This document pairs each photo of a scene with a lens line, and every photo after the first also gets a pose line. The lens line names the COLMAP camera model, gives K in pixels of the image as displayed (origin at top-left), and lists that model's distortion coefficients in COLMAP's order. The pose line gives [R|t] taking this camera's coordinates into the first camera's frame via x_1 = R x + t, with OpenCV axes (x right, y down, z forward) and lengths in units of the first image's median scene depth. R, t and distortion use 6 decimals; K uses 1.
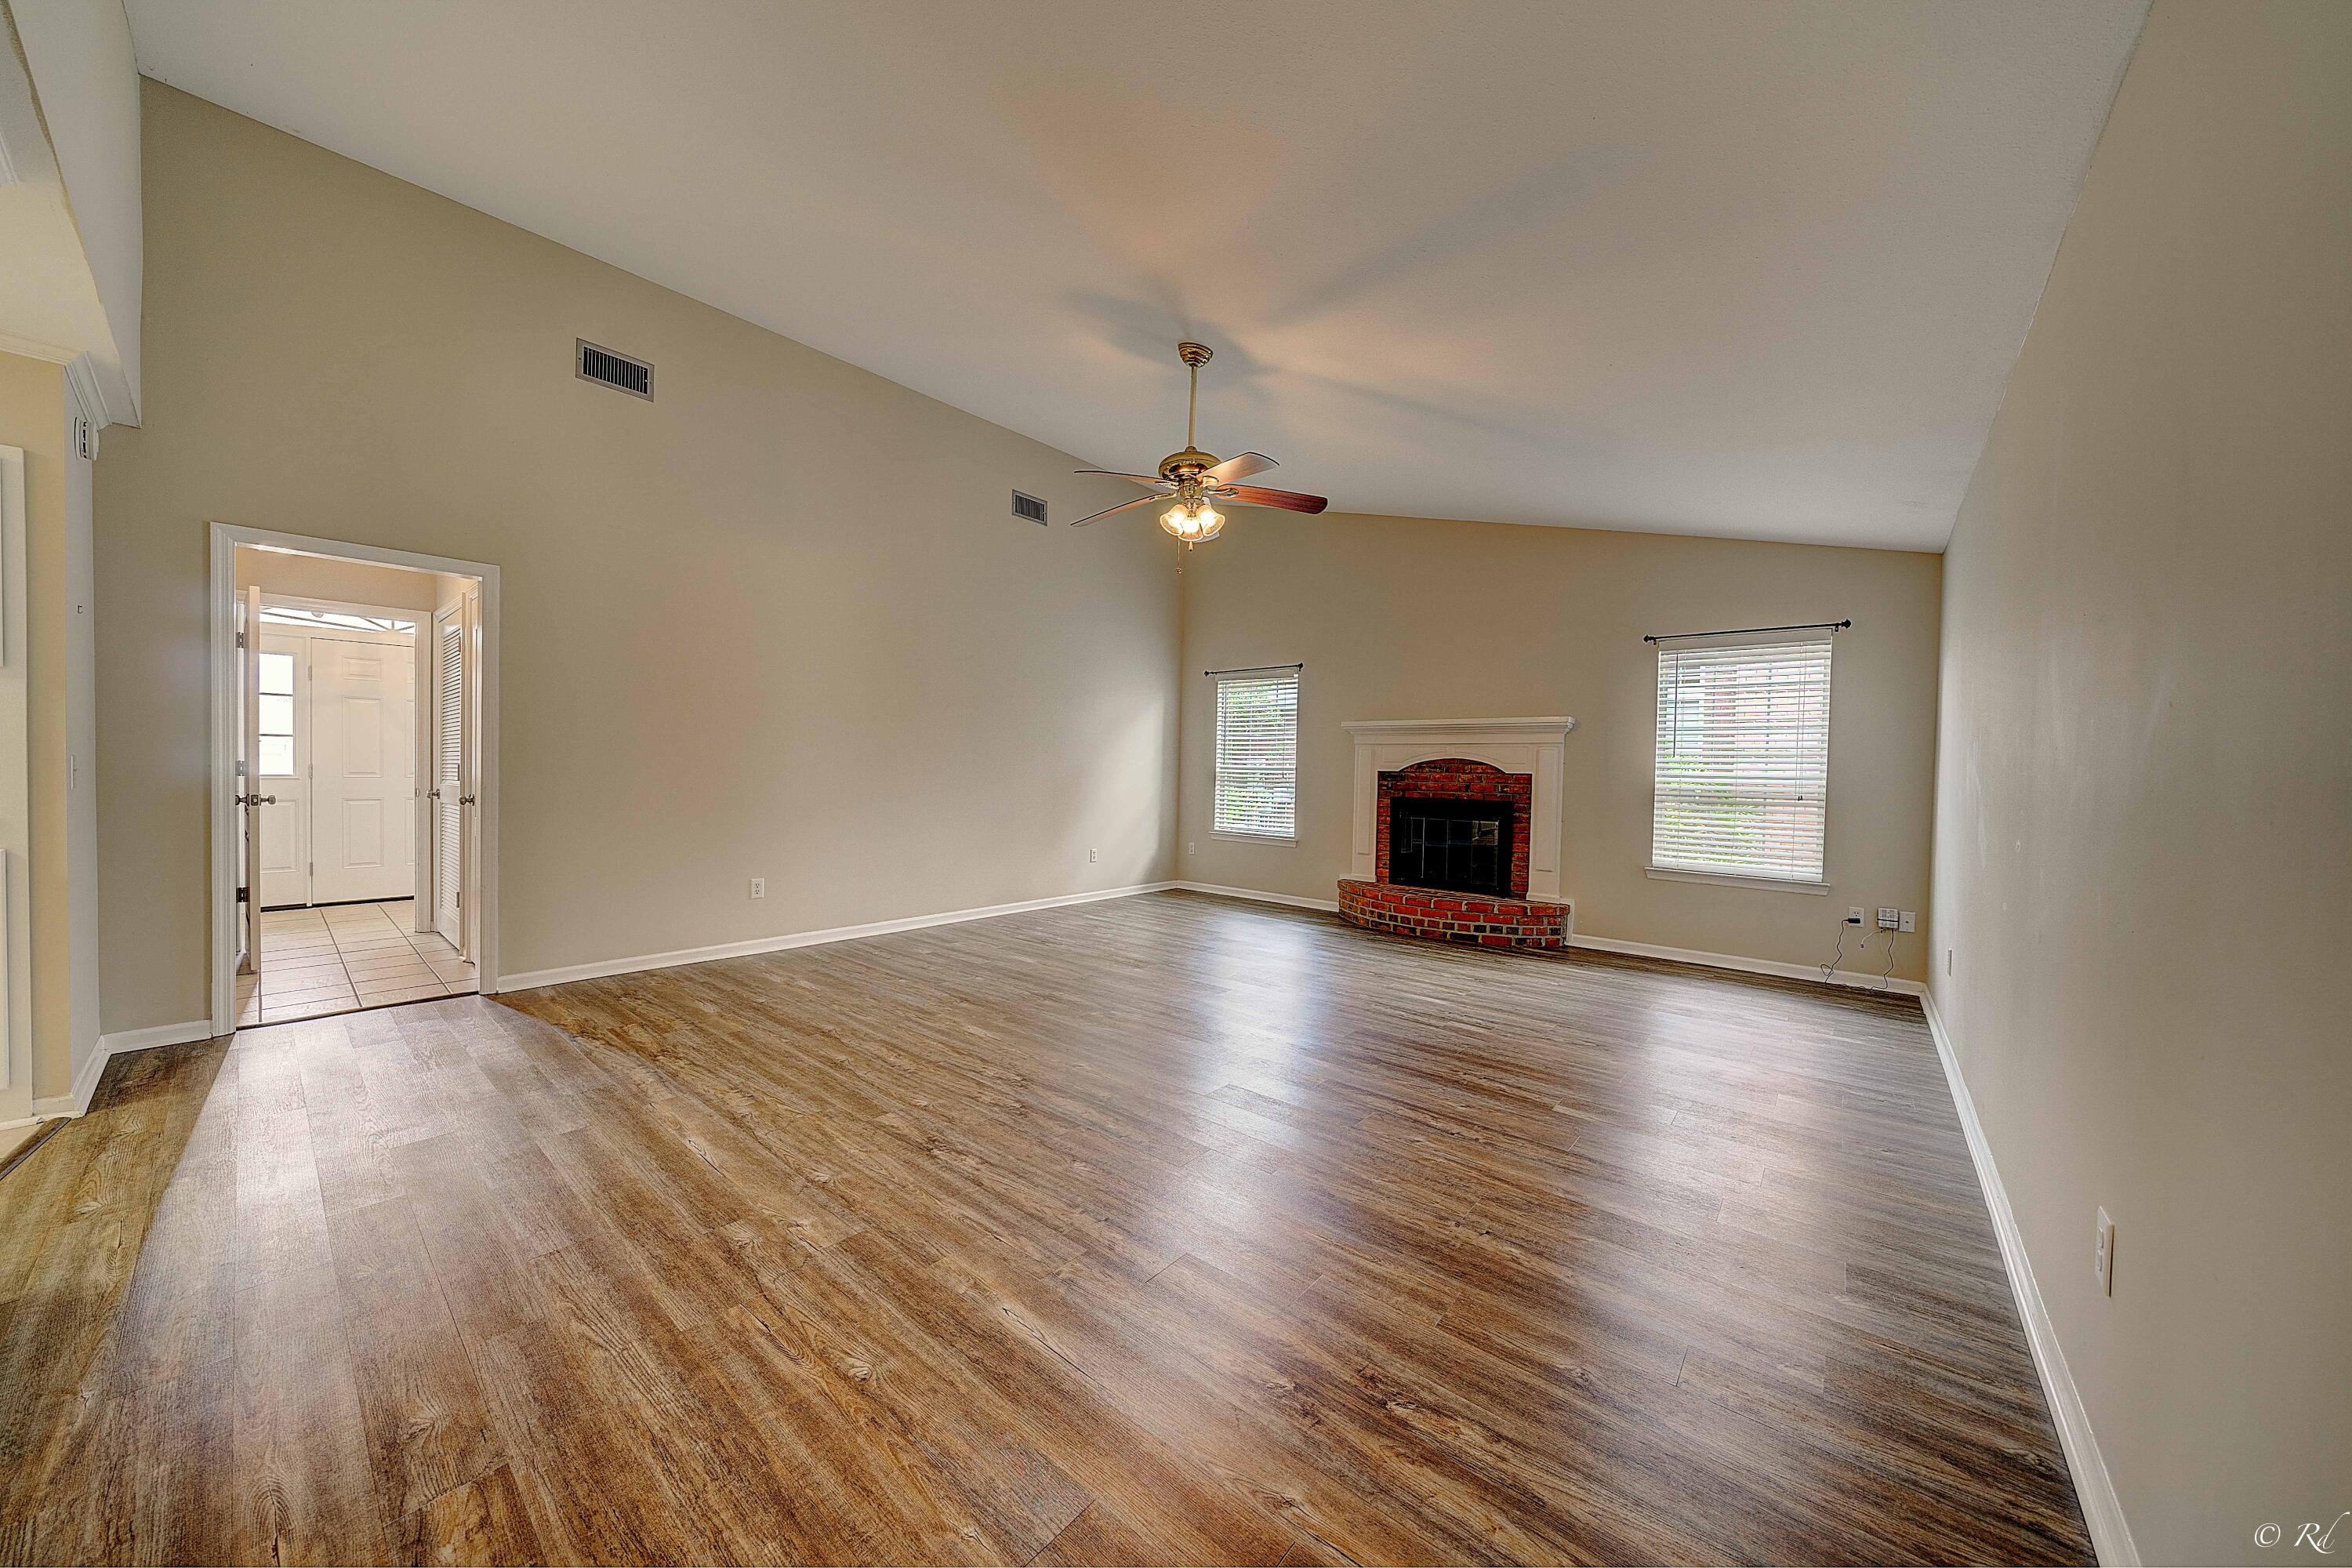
lens RADIAL K [[799.9, 0, 1179.7], [0, 799.9, 788.6], [0, 0, 1]] dist [-0.003643, -0.000899]
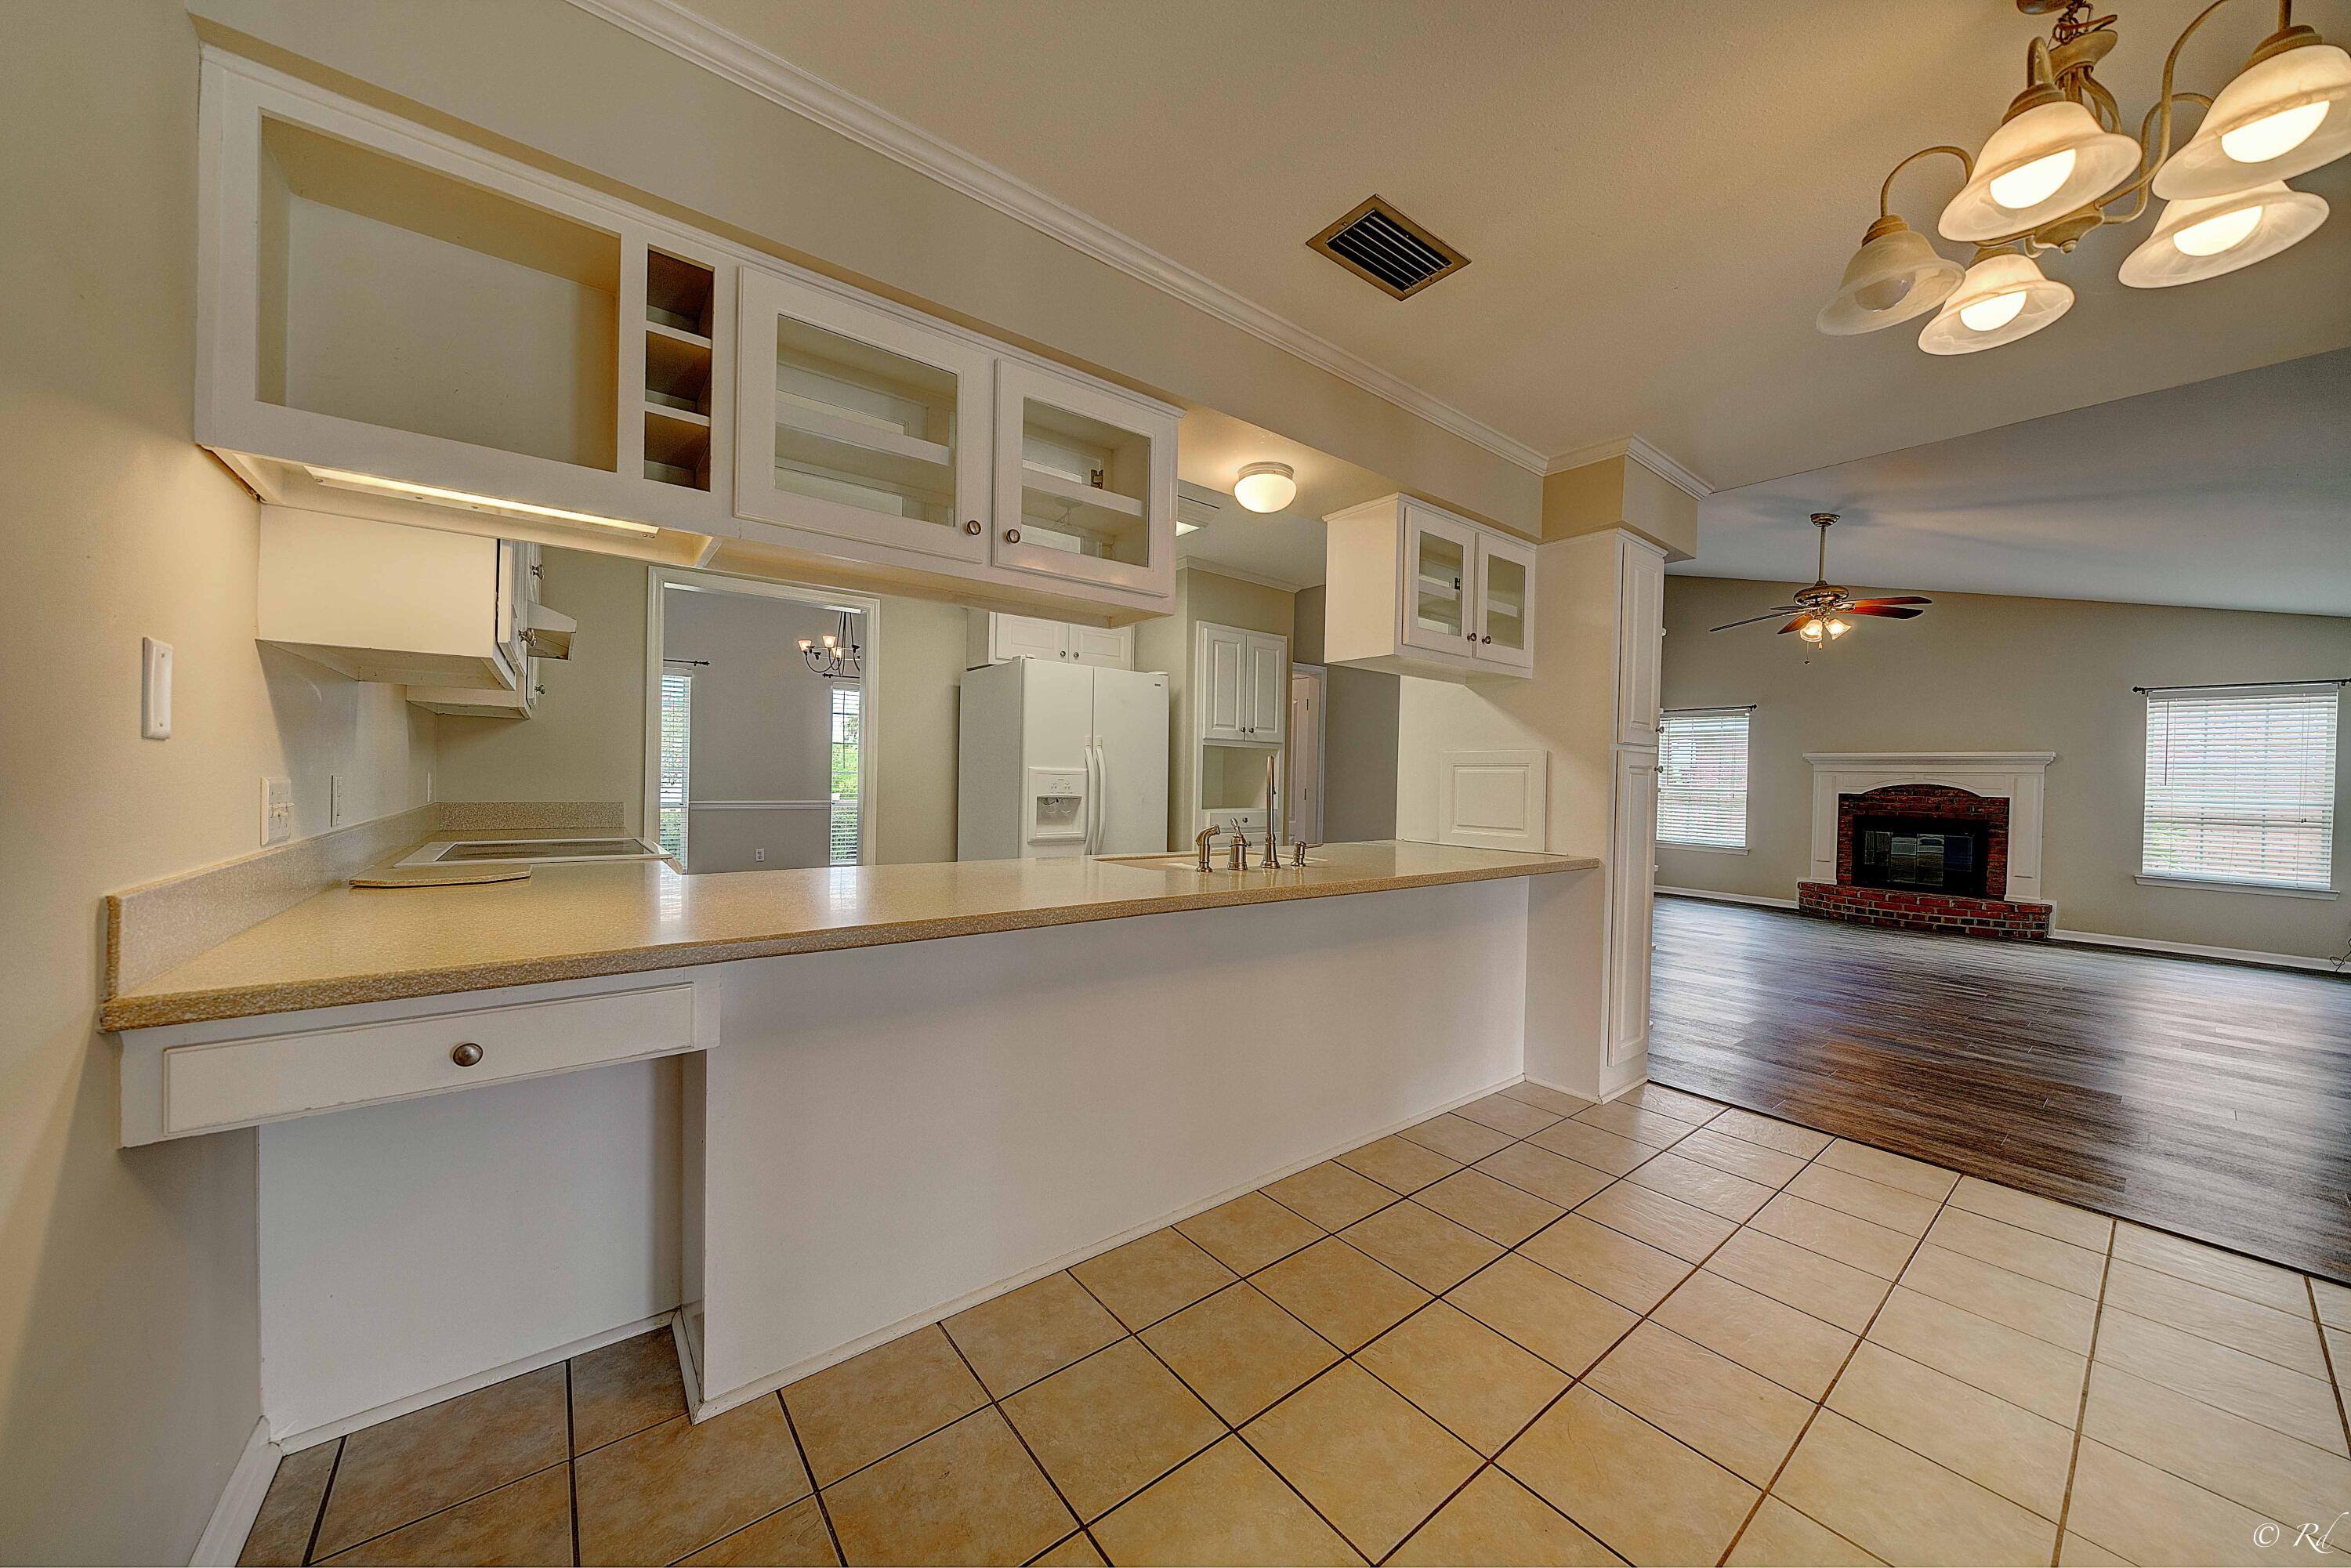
lens RADIAL K [[799.6, 0, 1187.7], [0, 799.6, 785.0], [0, 0, 1]] dist [-0.003643, -0.000899]
pose [[0.979116, 0.005369, -0.203231, -0.668782], [-0.009616, 0.999755, -0.019919, -0.001676], [0.203075, 0.021457, 0.978928, -0.553833]]
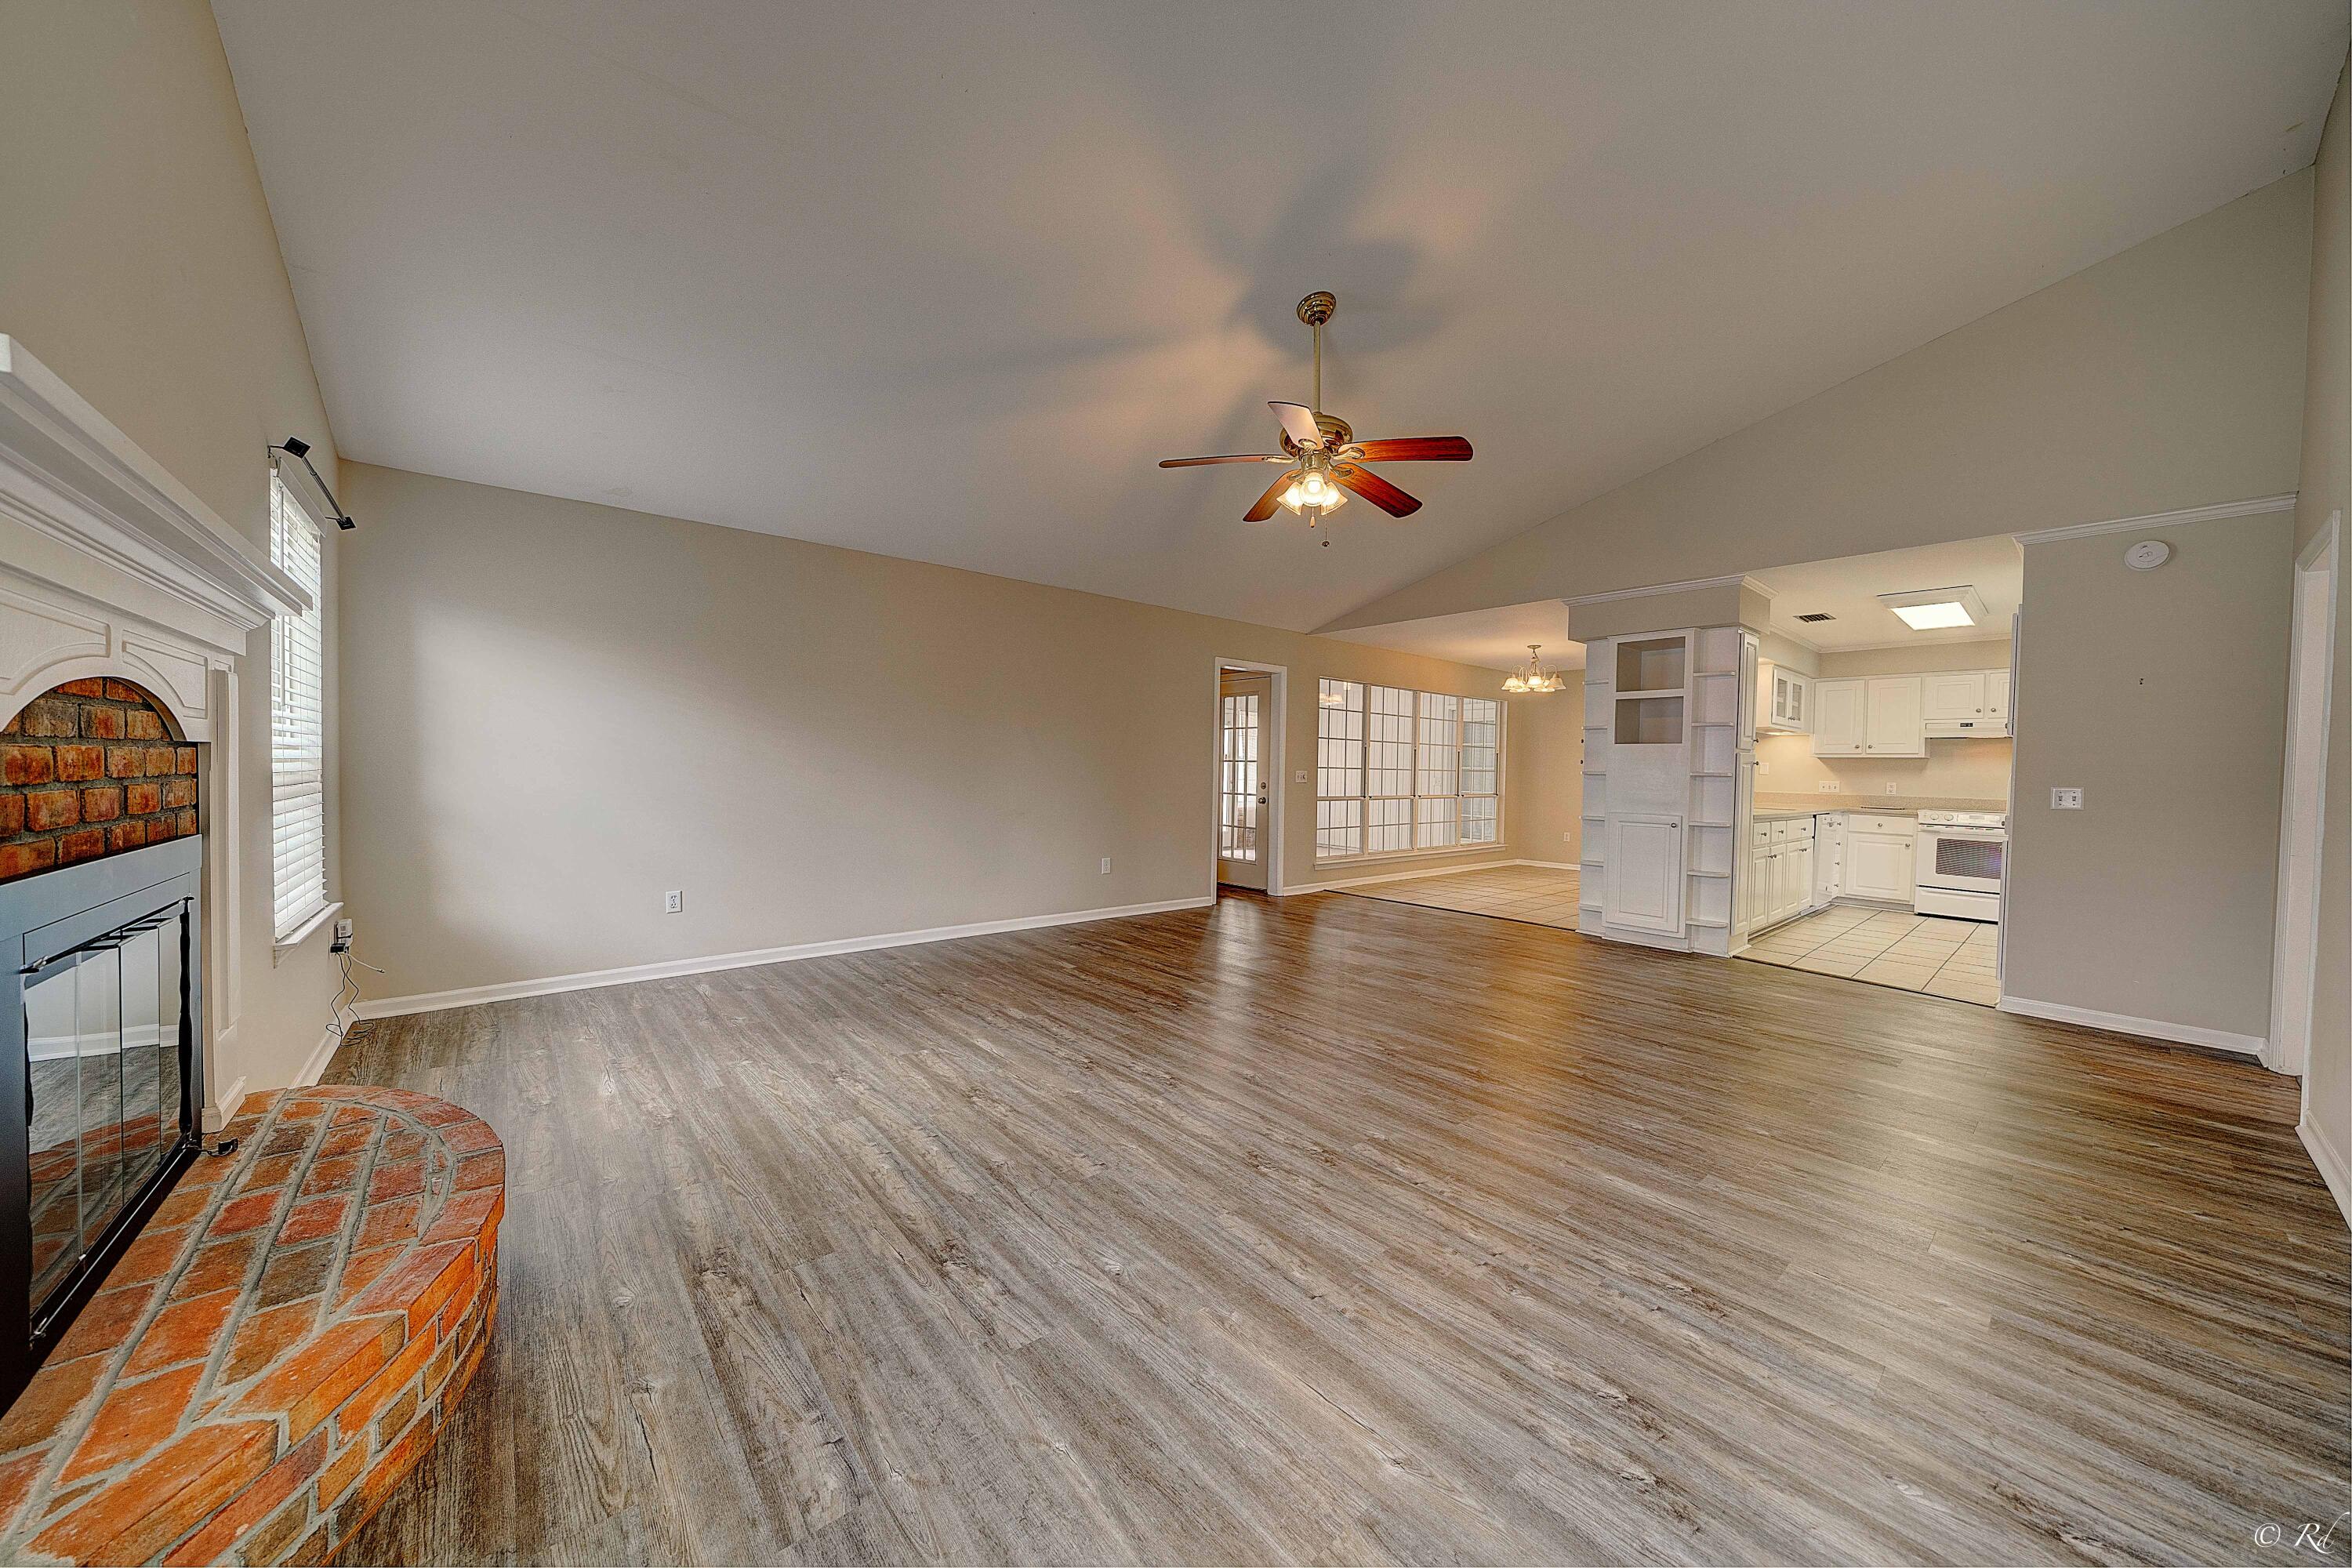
lens RADIAL K [[799.9, 0, 1180.4], [0, 799.9, 785.1], [0, 0, 1]] dist [-0.003643, -0.000899]
pose [[-0.985726, -0.042551, 0.162890, 0.002636], [-0.034620, 0.998087, 0.051221, -0.037821], [-0.164758, 0.044851, -0.985314, 1.537233]]
